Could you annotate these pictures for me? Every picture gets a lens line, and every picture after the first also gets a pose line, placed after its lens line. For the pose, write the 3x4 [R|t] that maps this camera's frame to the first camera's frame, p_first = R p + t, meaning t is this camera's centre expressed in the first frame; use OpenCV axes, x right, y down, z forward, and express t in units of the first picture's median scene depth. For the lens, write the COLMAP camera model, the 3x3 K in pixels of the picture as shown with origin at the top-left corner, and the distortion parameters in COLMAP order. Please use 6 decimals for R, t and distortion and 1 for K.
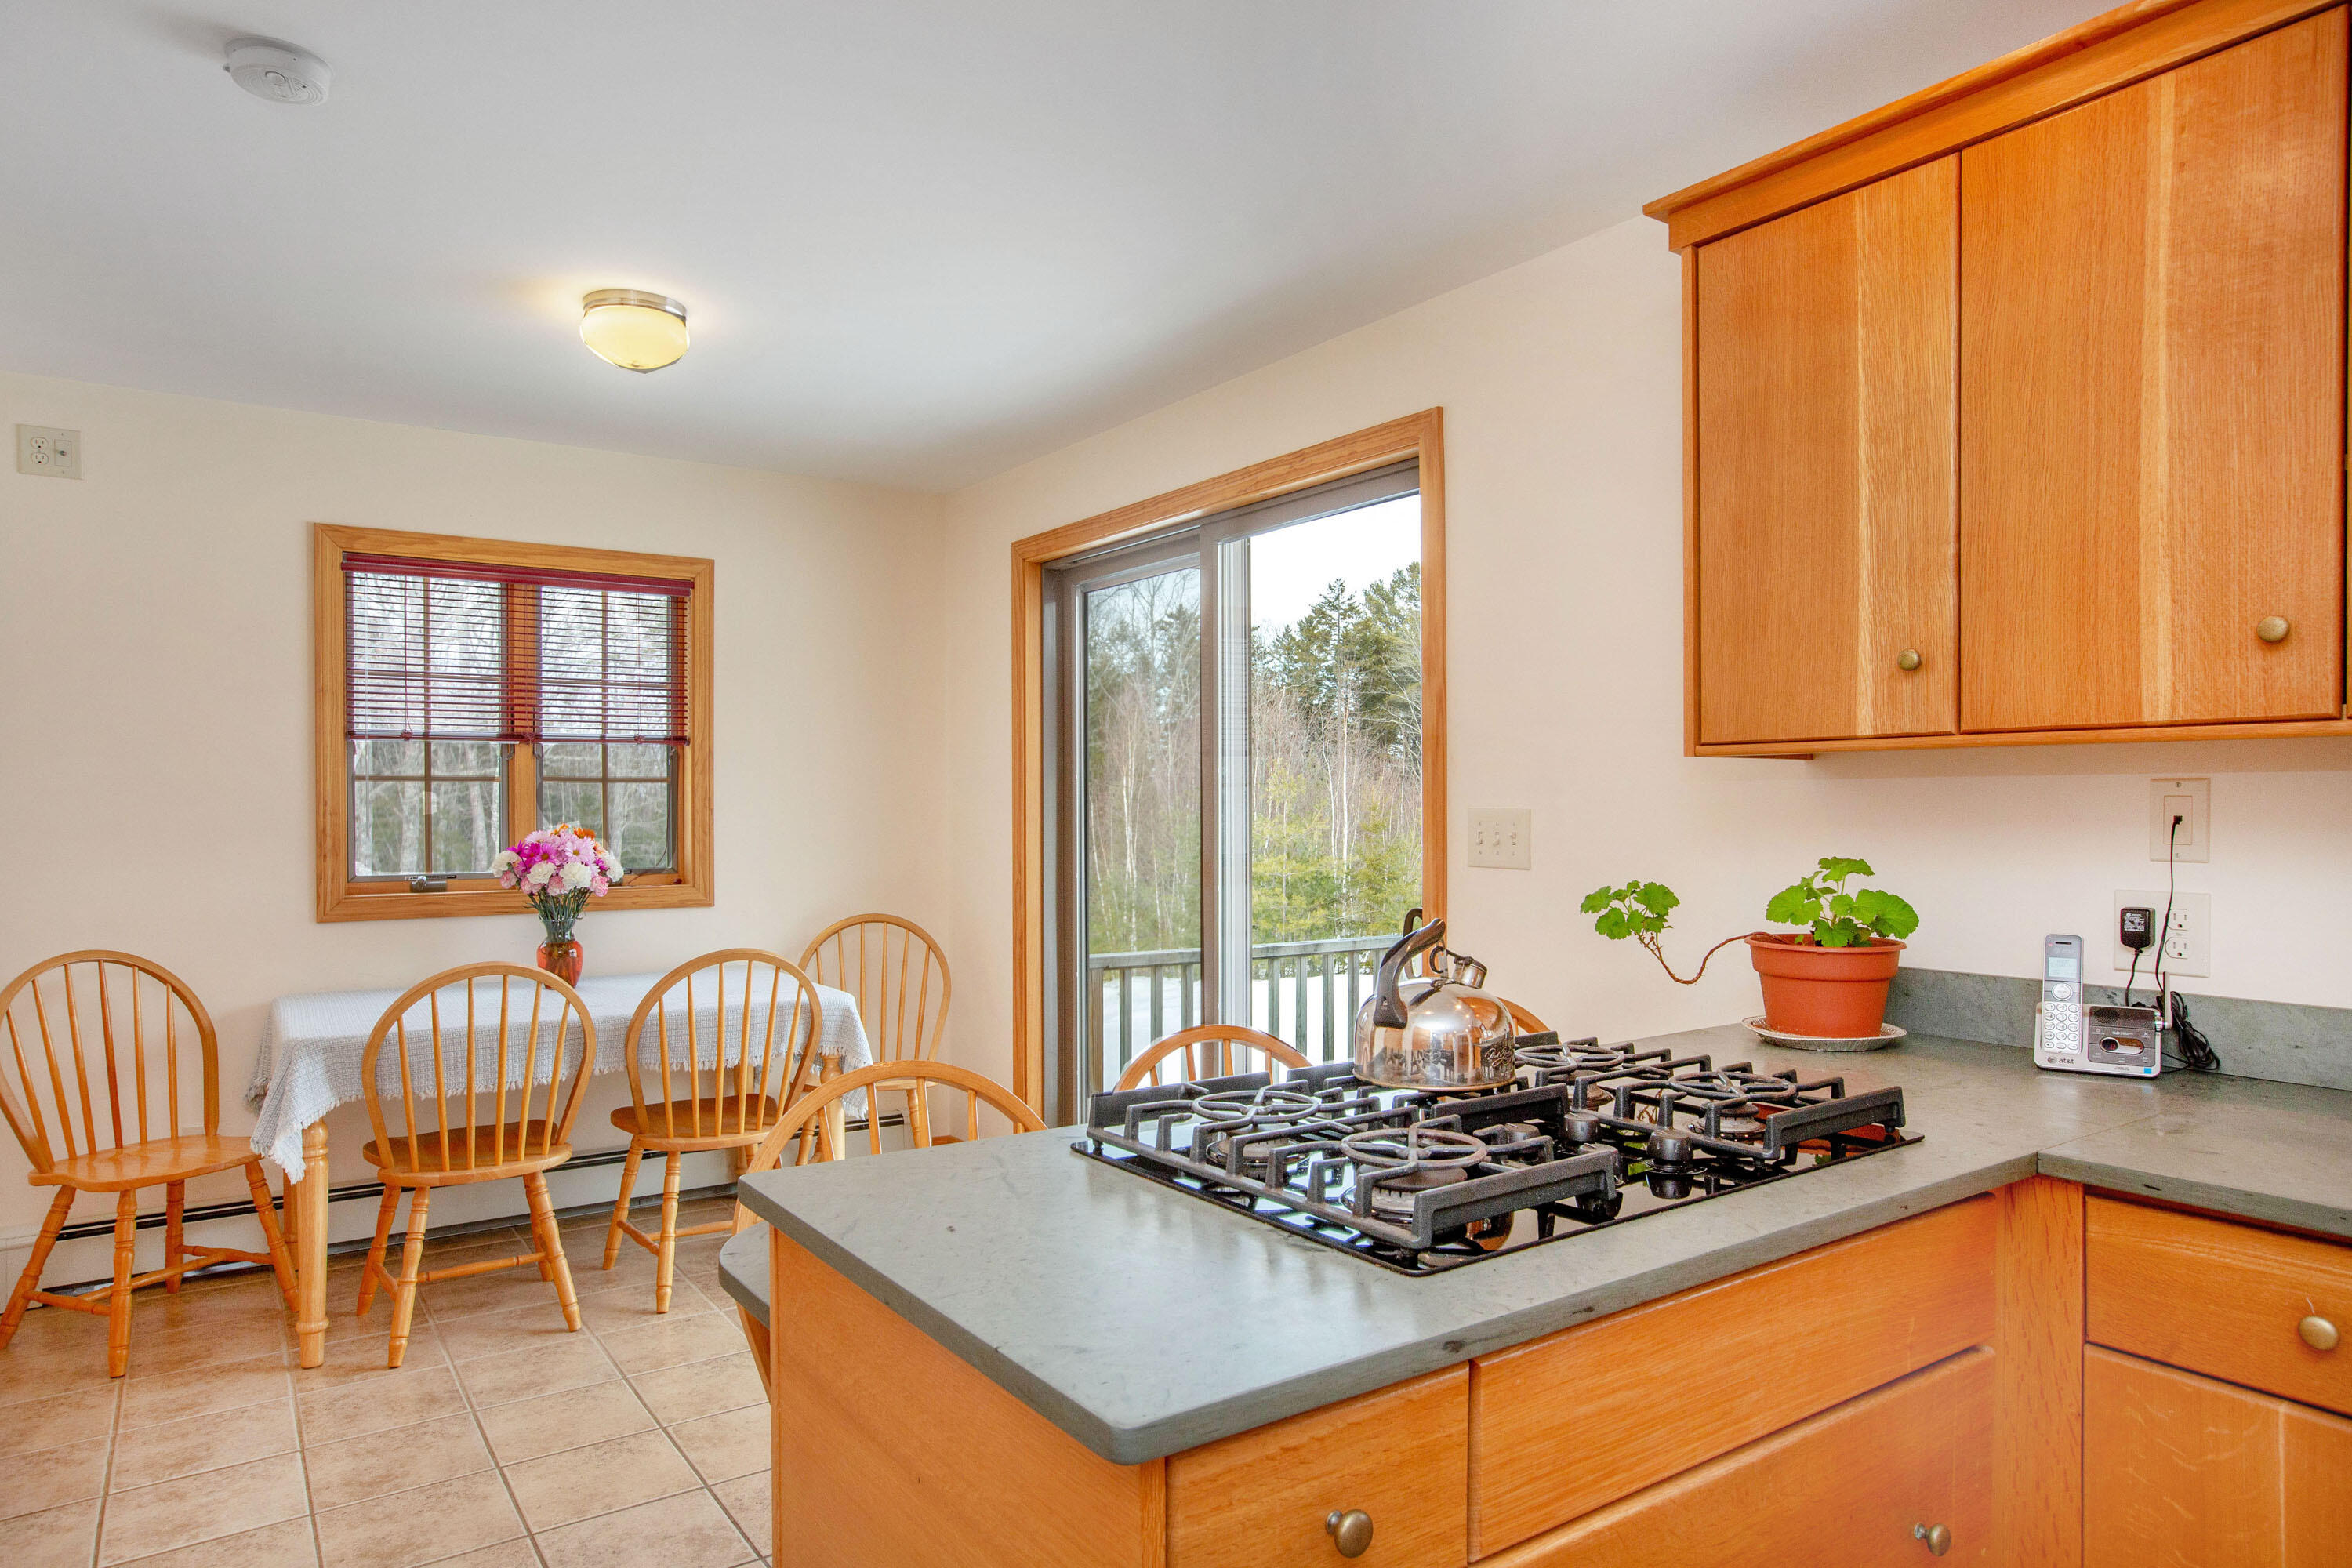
lens RADIAL K [[1465.3, 0, 1170.0], [0, 1465.3, 828.7], [0, 0, 1]] dist [-0.004511, 0.034070]
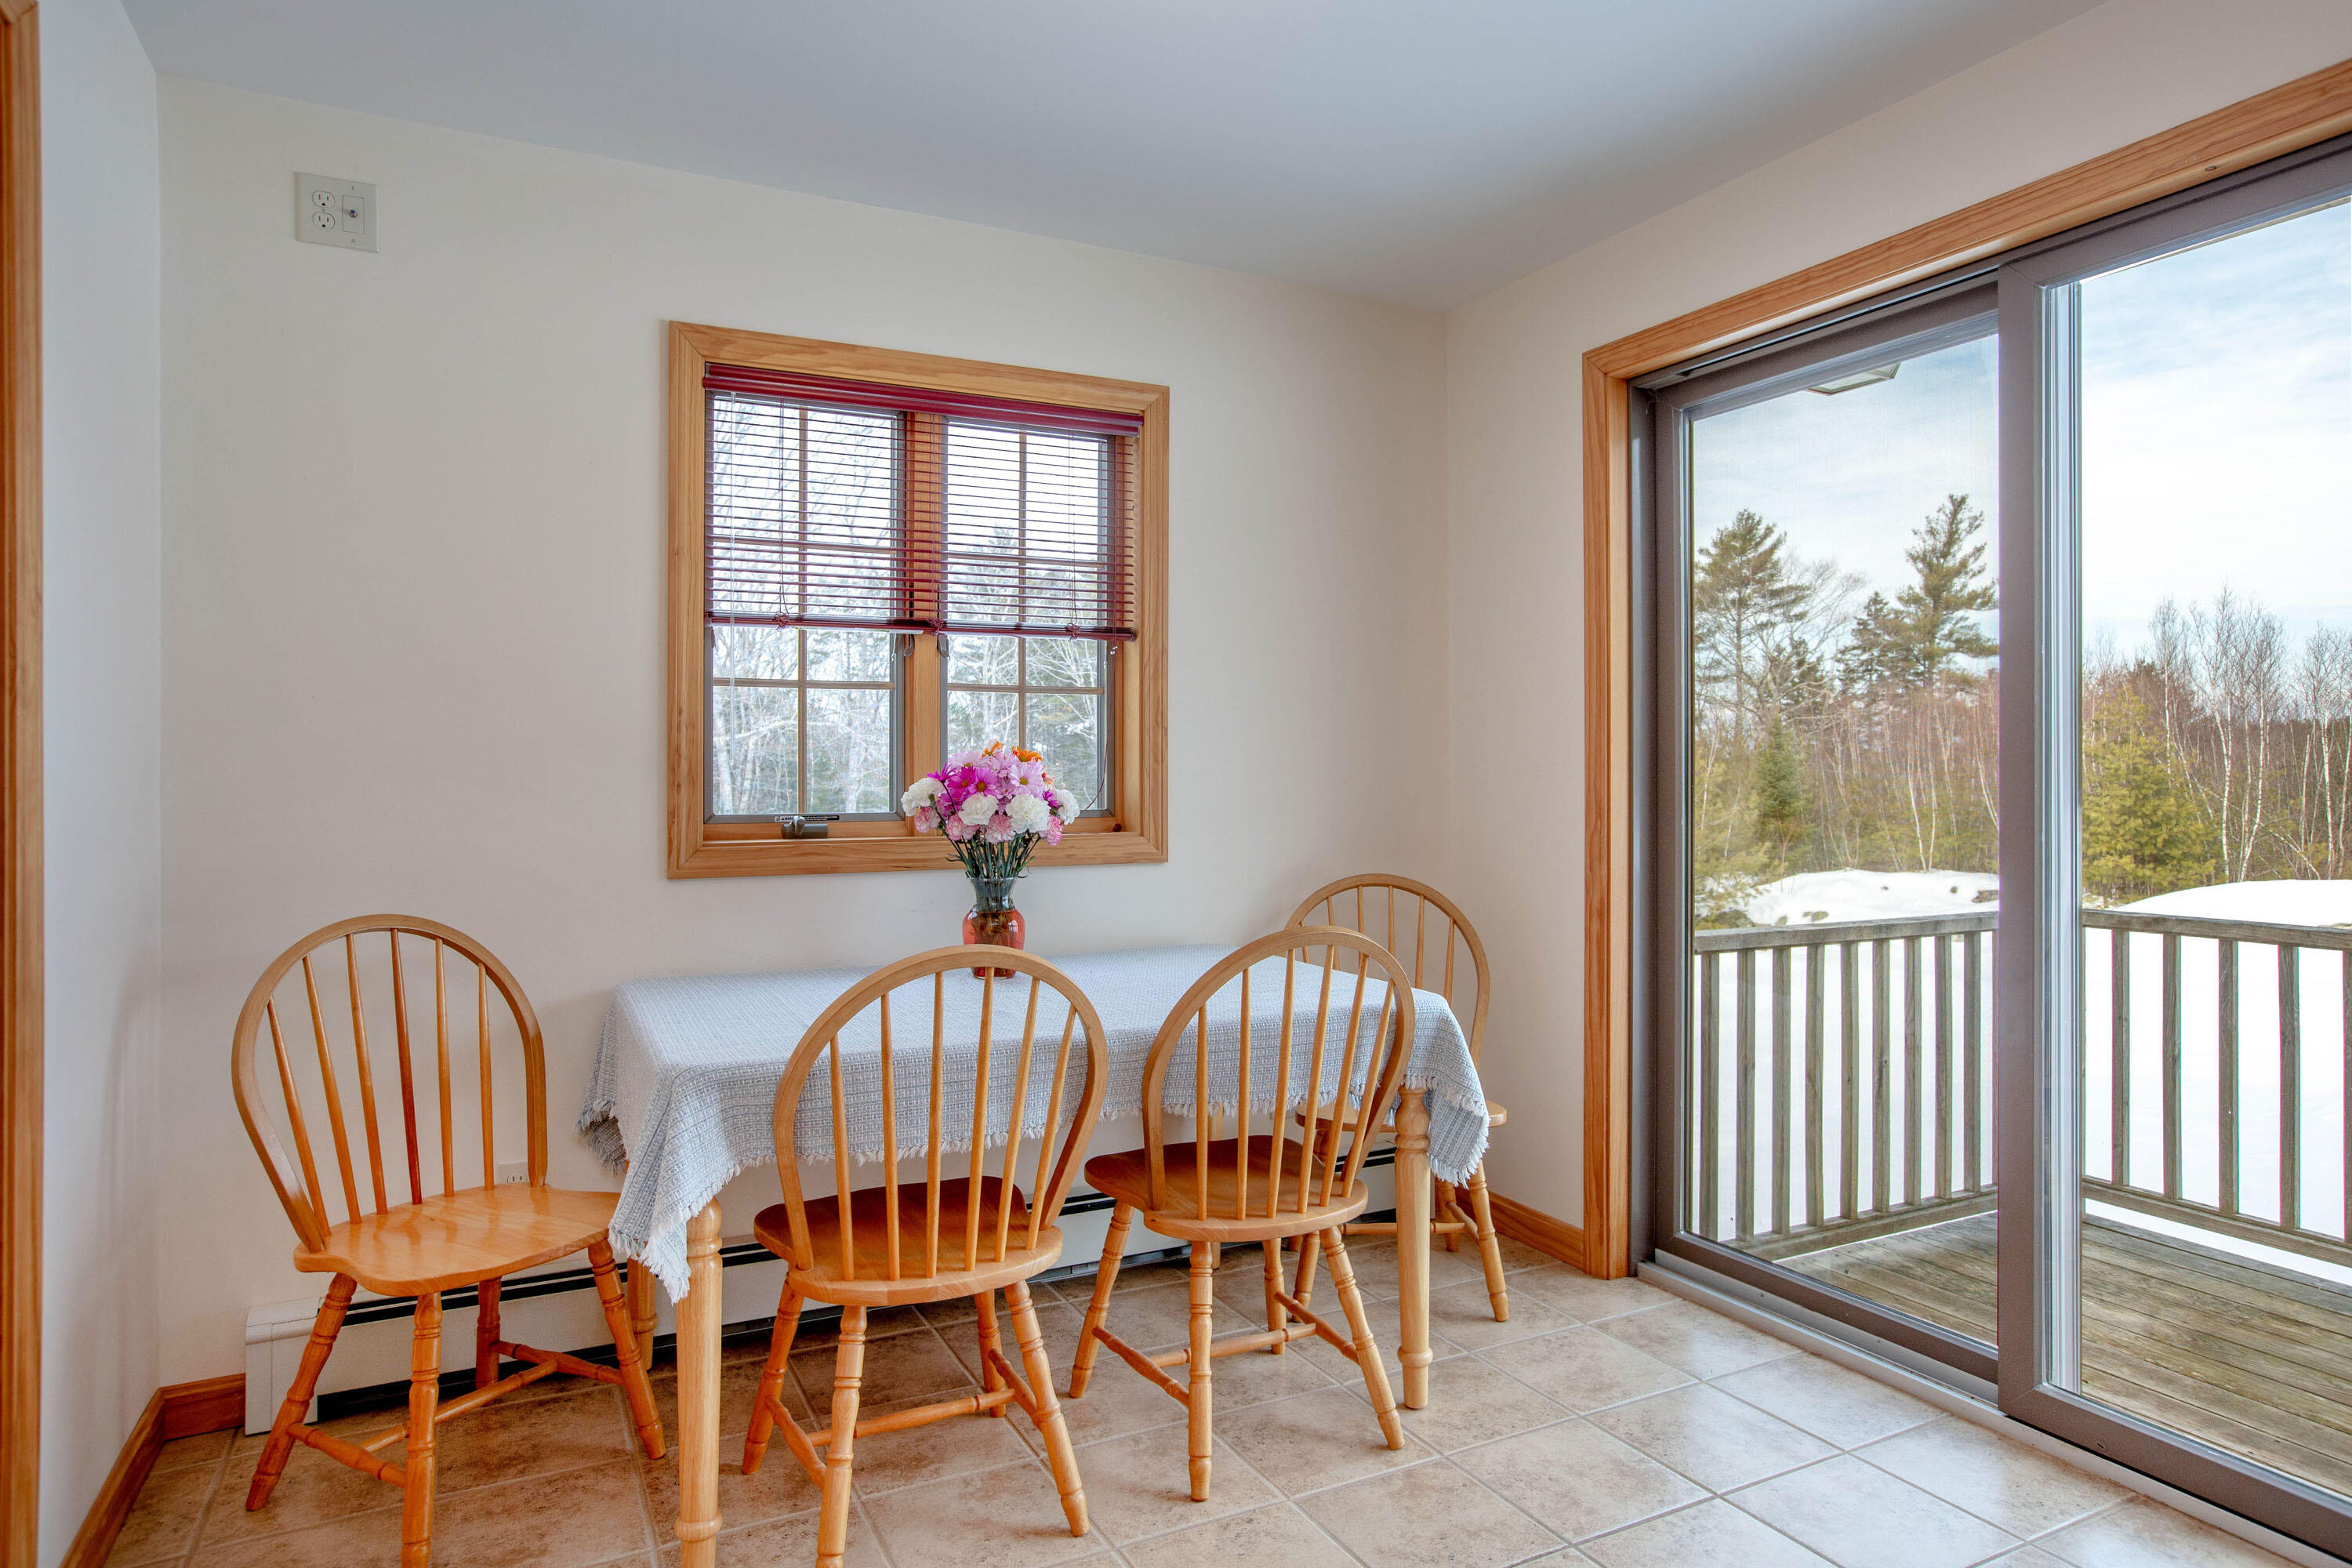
lens RADIAL K [[1386.4, 0, 1176.0], [0, 1386.4, 784.0], [0, 0, 1]] dist [-0.036899, 0.049739]
pose [[0.993371, -0.000147, -0.114950, -0.264593], [-0.001201, 0.999931, -0.011661, 0.025897], [0.114944, 0.011721, 0.993303, 0.370468]]
